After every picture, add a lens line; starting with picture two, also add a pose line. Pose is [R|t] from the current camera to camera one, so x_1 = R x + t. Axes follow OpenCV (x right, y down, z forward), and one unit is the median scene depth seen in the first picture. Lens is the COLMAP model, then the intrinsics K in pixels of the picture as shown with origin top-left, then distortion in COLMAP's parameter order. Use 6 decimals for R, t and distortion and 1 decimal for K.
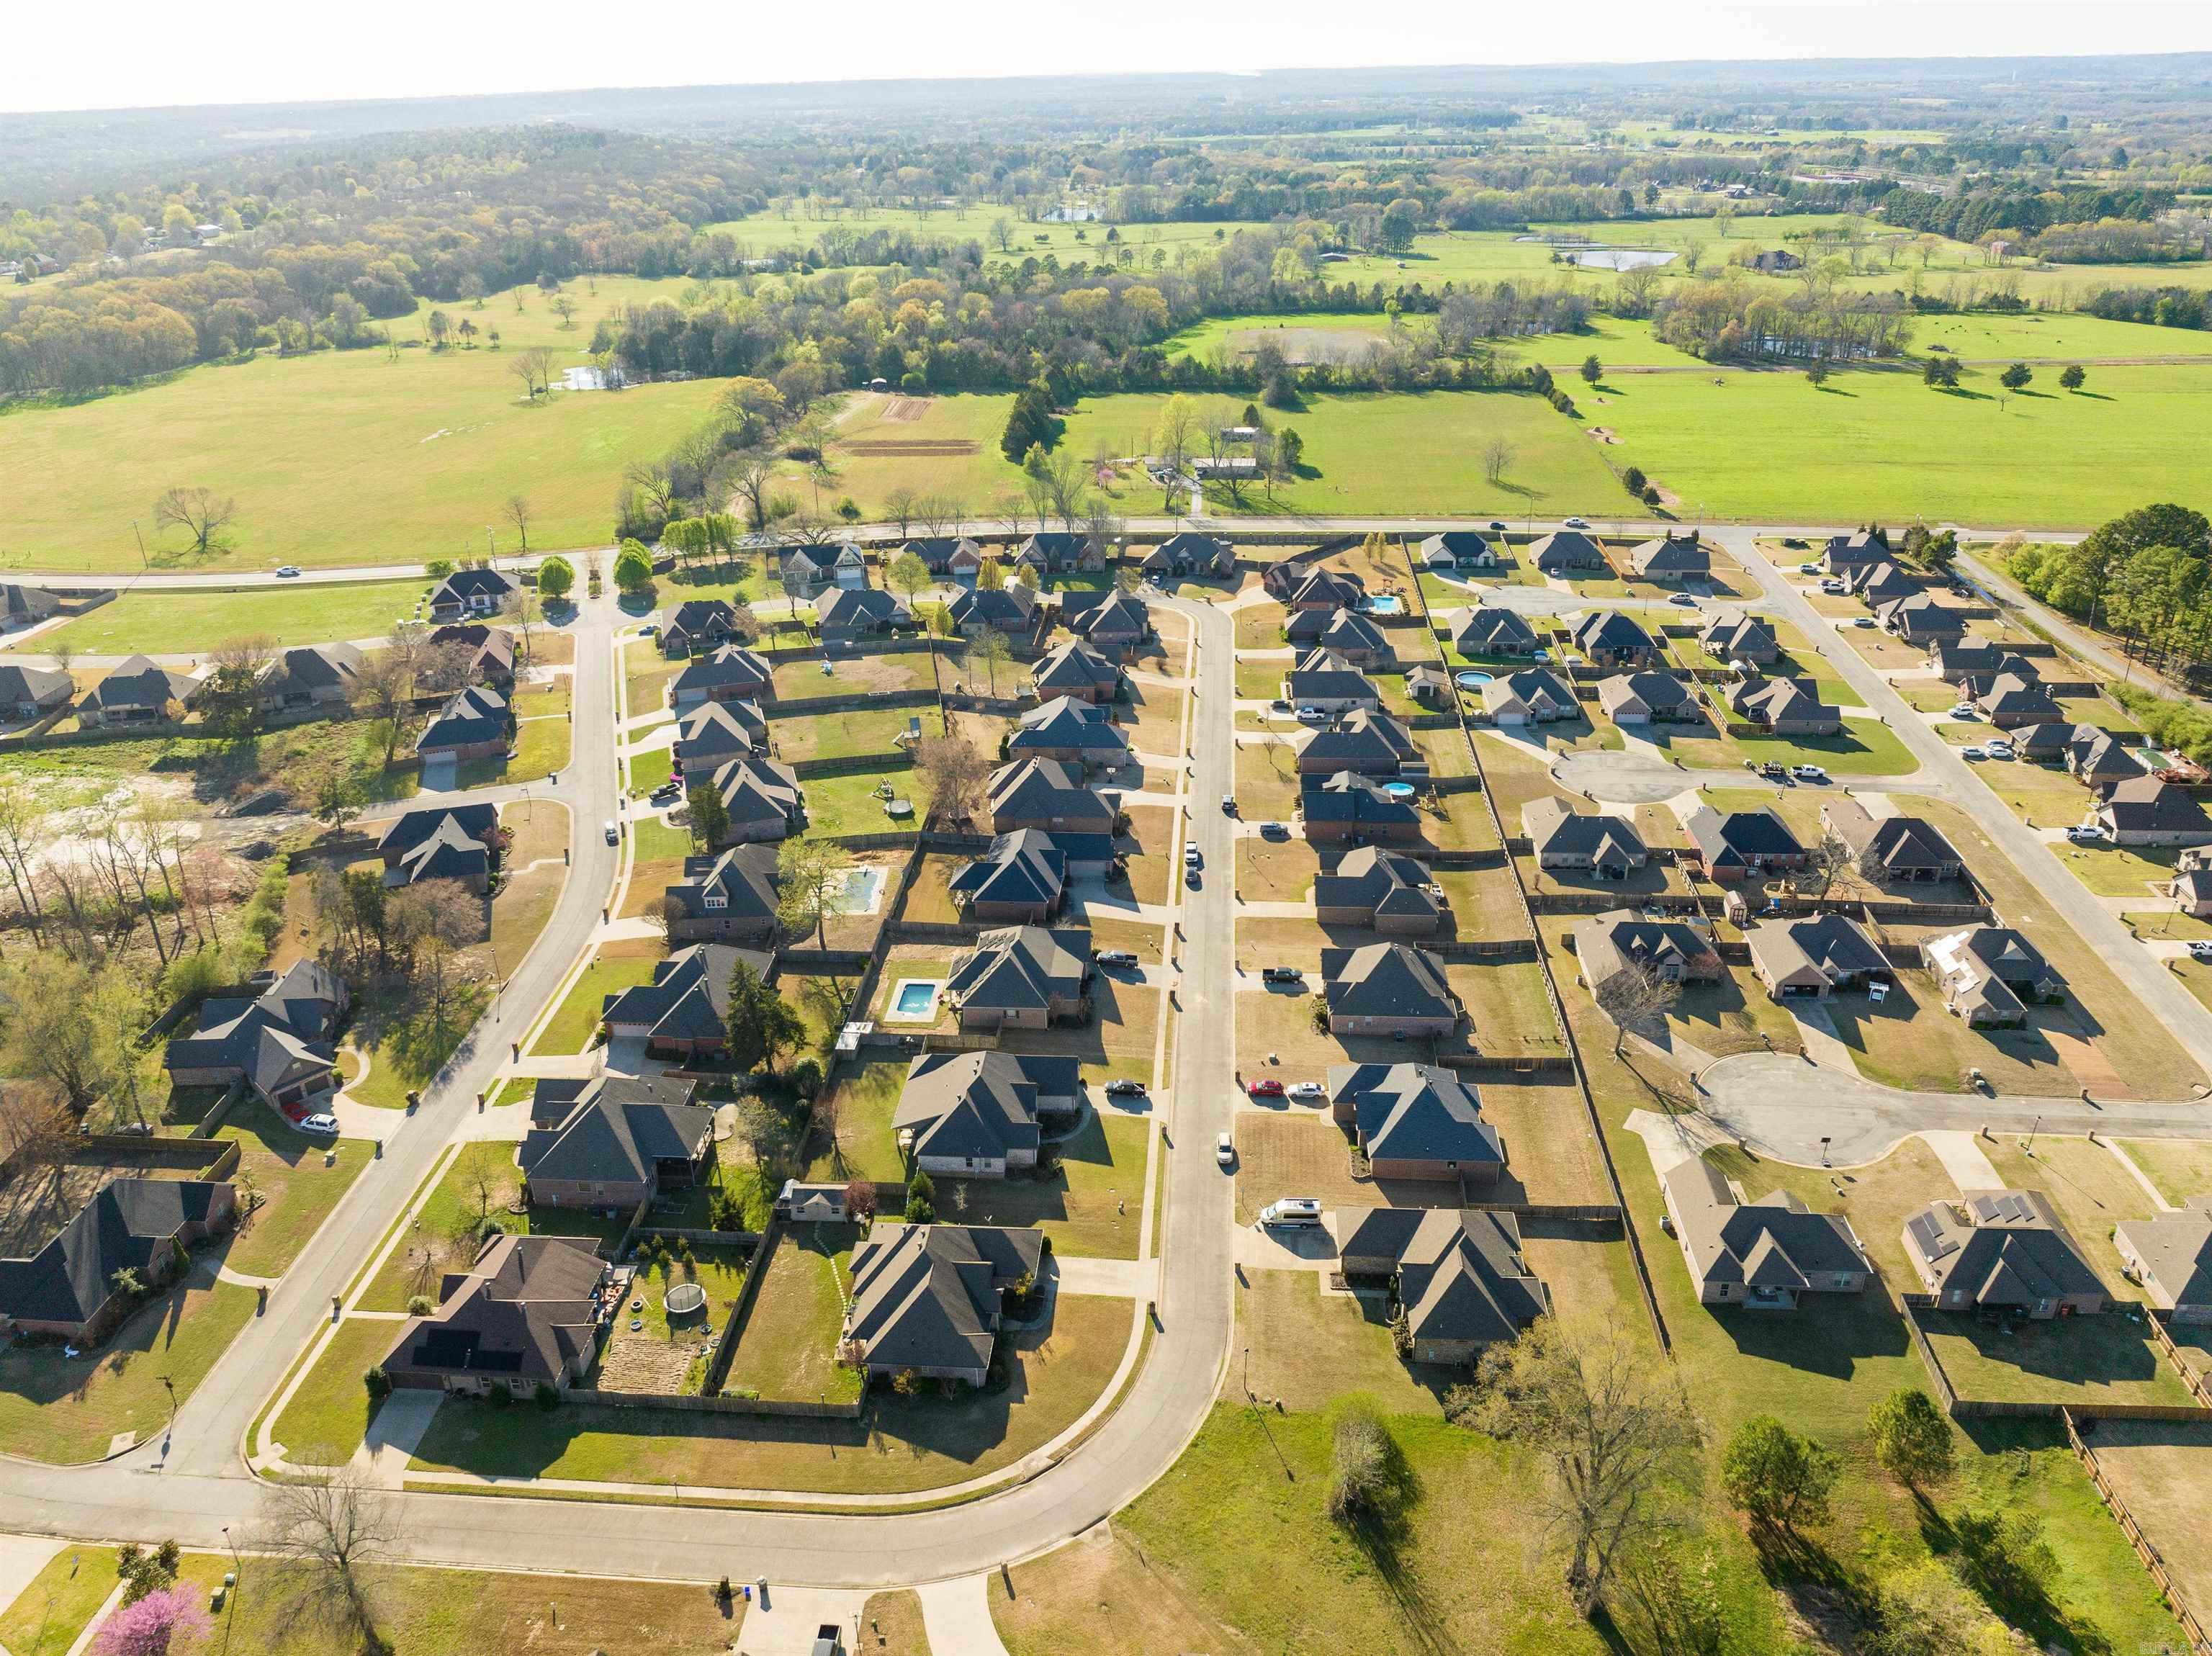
lens RADIAL K [[1682.5, 0, 1123.8], [0, 1682.5, 836.3], [0, 0, 1]] dist [-0.066992, 0.034729]
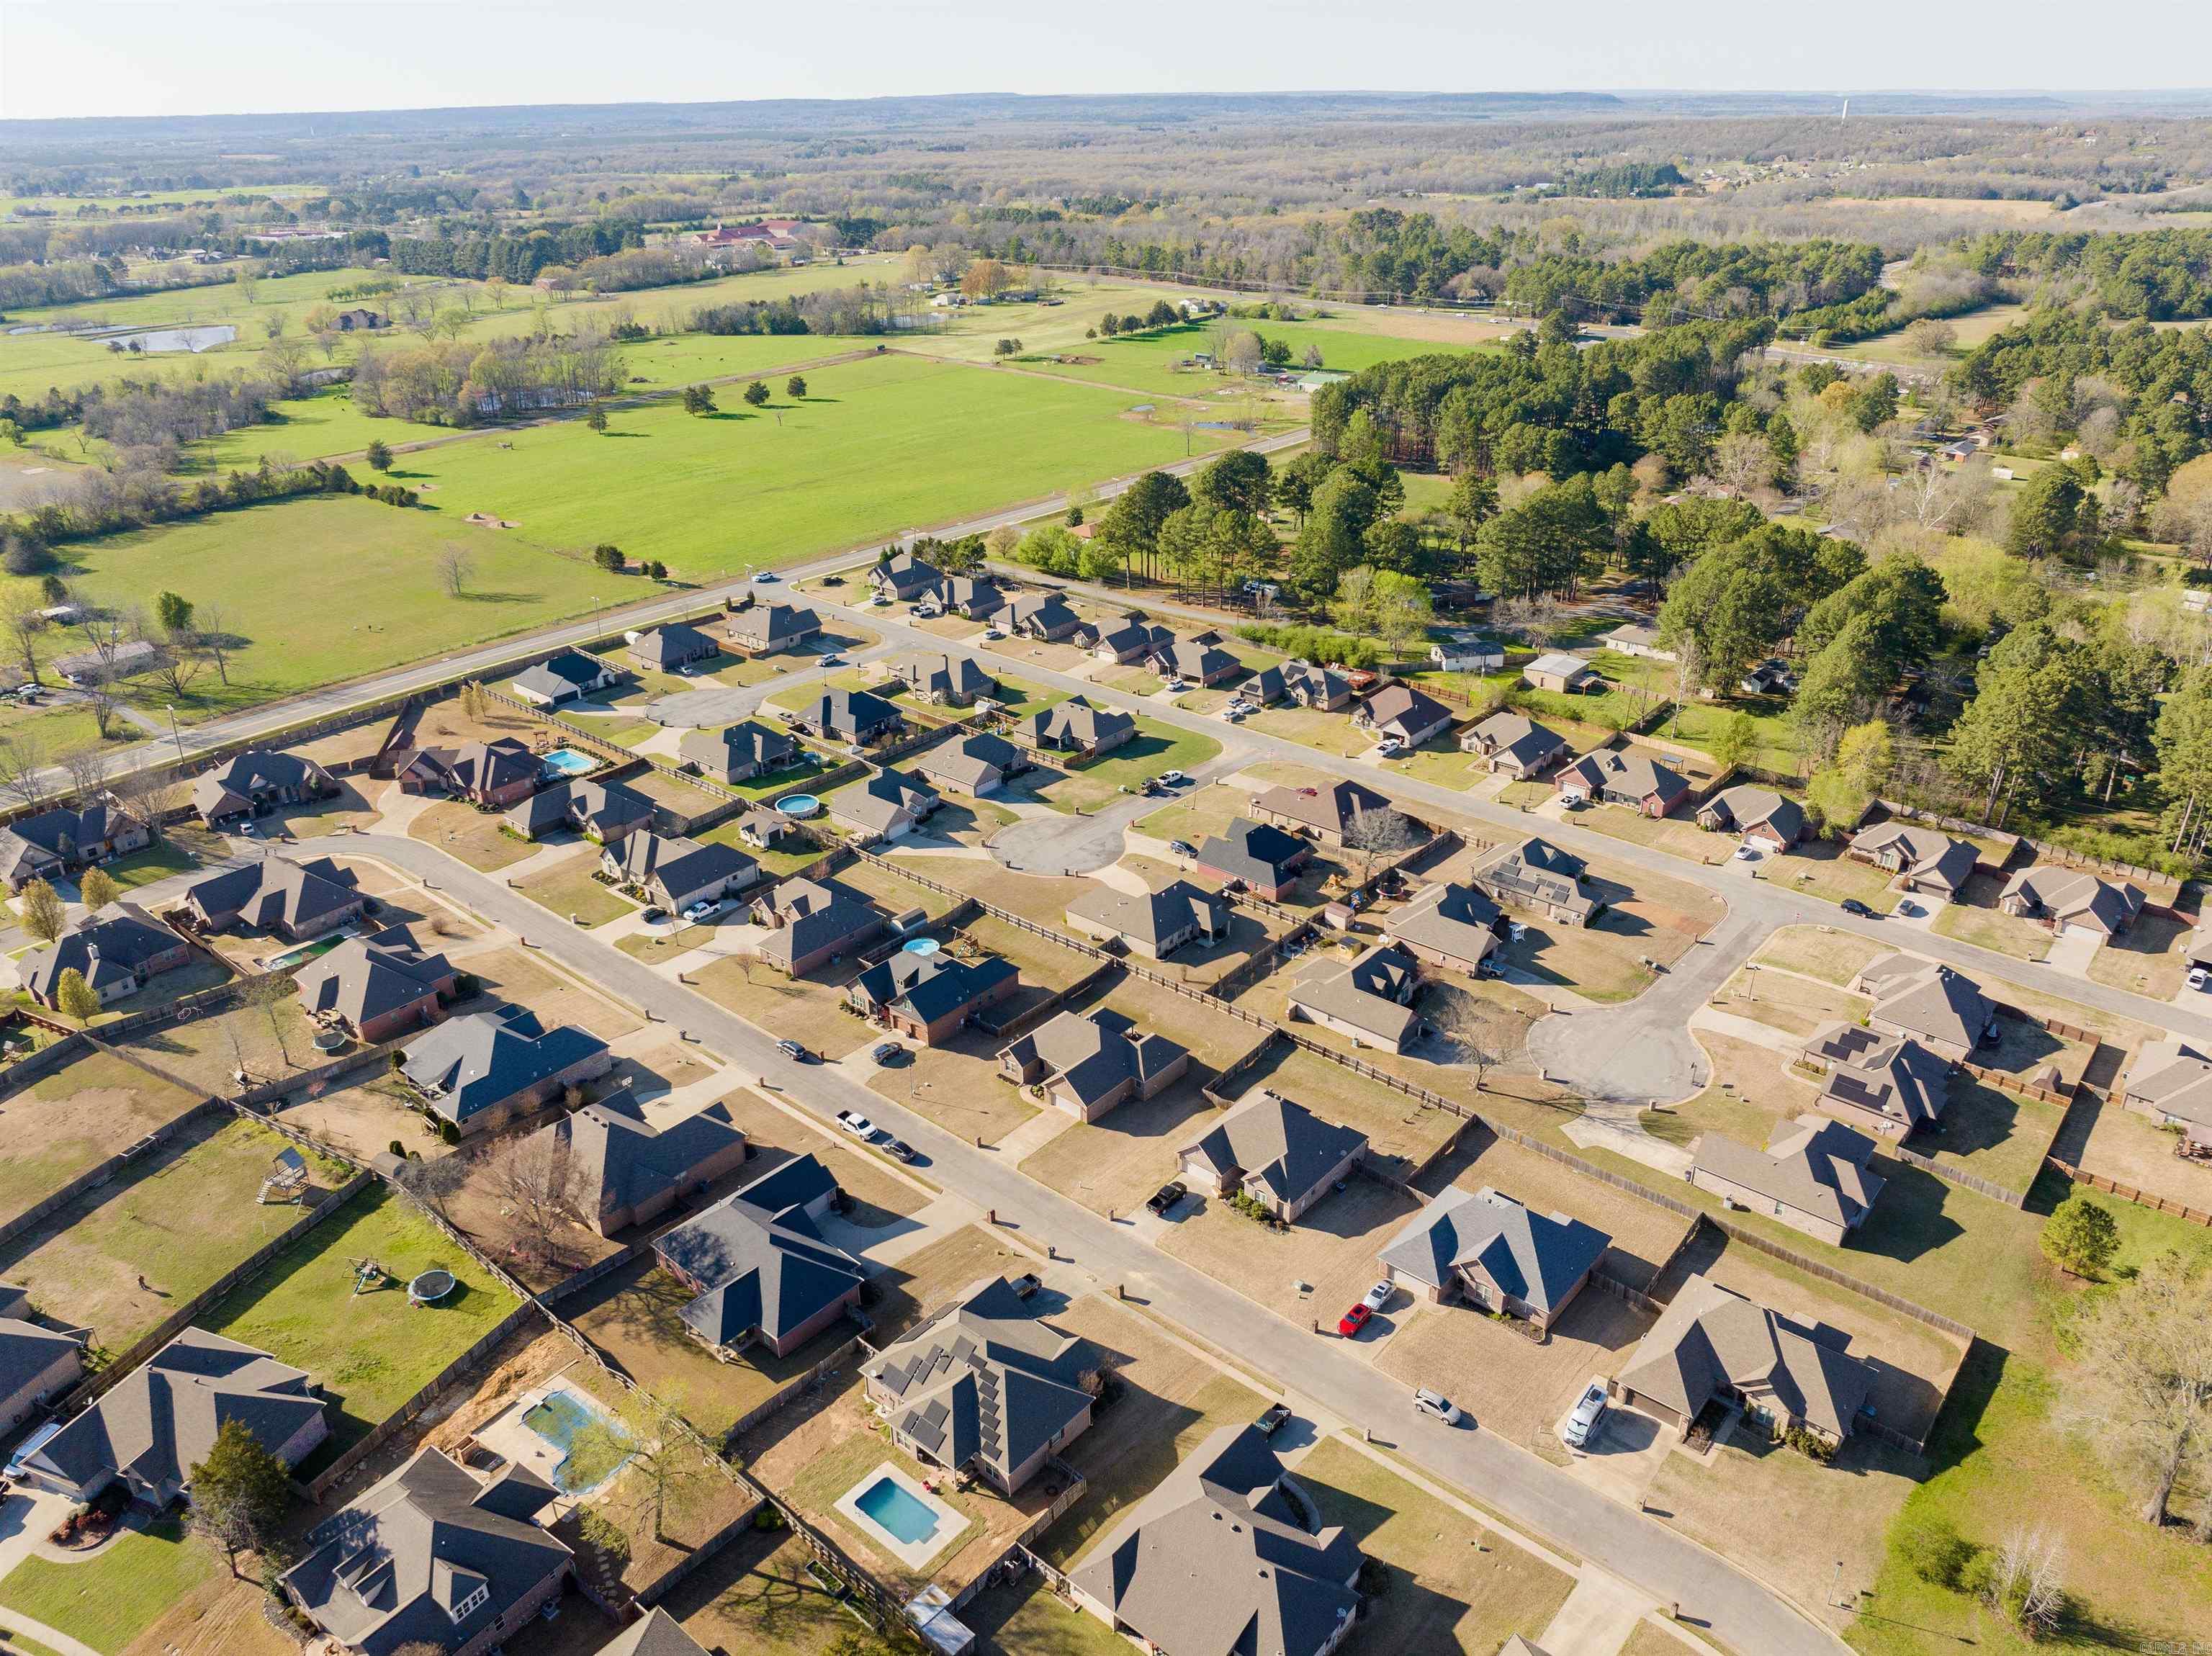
lens RADIAL K [[1596.6, 0, 1106.0], [0, 1596.6, 828.0], [0, 0, 1]] dist [-0.035630, -0.000524]
pose [[0.576117, -0.328484, 0.748457, -0.301996], [0.342571, 0.928425, 0.143778, -0.139710], [-0.742115, 0.173567, 0.647410, 0.338846]]
